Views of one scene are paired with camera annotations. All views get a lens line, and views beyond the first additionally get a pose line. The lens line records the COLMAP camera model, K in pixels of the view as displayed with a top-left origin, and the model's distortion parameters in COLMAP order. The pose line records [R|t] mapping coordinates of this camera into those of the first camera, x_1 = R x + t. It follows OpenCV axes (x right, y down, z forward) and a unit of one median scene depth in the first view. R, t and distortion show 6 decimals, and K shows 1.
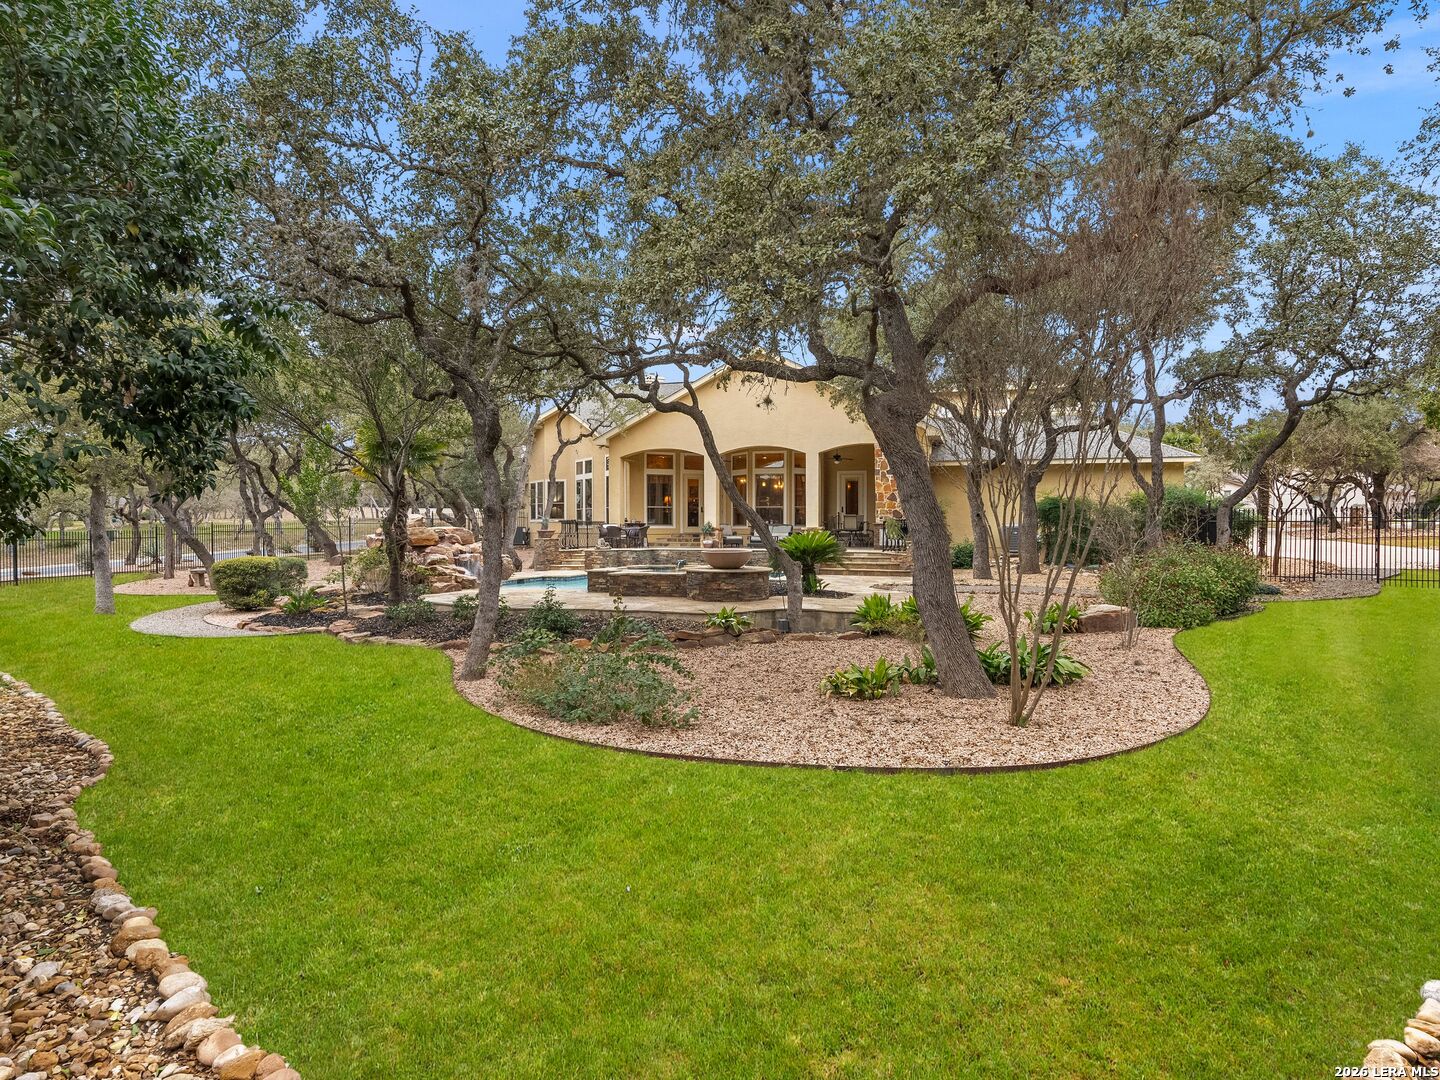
lens RADIAL K [[924.0, 0, 718.5], [0, 924.0, 541.3], [0, 0, 1]] dist [0.000706, 0.000195]
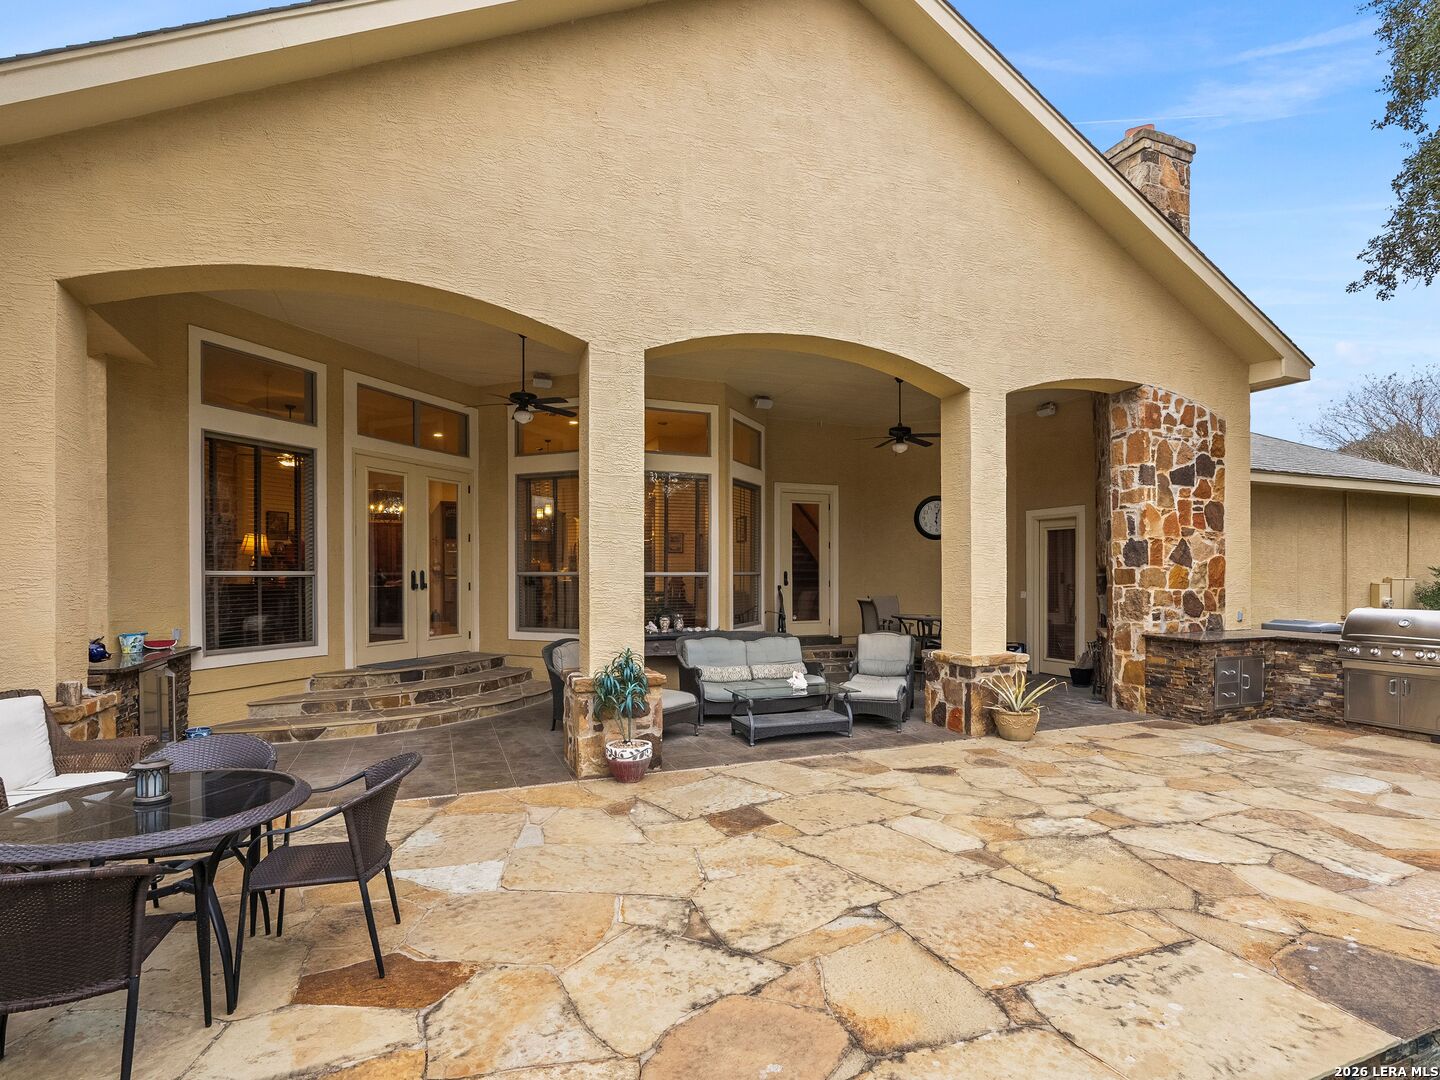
lens RADIAL K [[732.8, 0, 722.8], [0, 732.8, 574.7], [0, 0, 1]] dist [-0.011012, 0.001563]
pose [[0.778611, -0.002457, 0.627502, -0.092457], [0.009154, 0.999930, -0.007442, -0.035301], [-0.627440, 0.011539, 0.778579, 0.796523]]
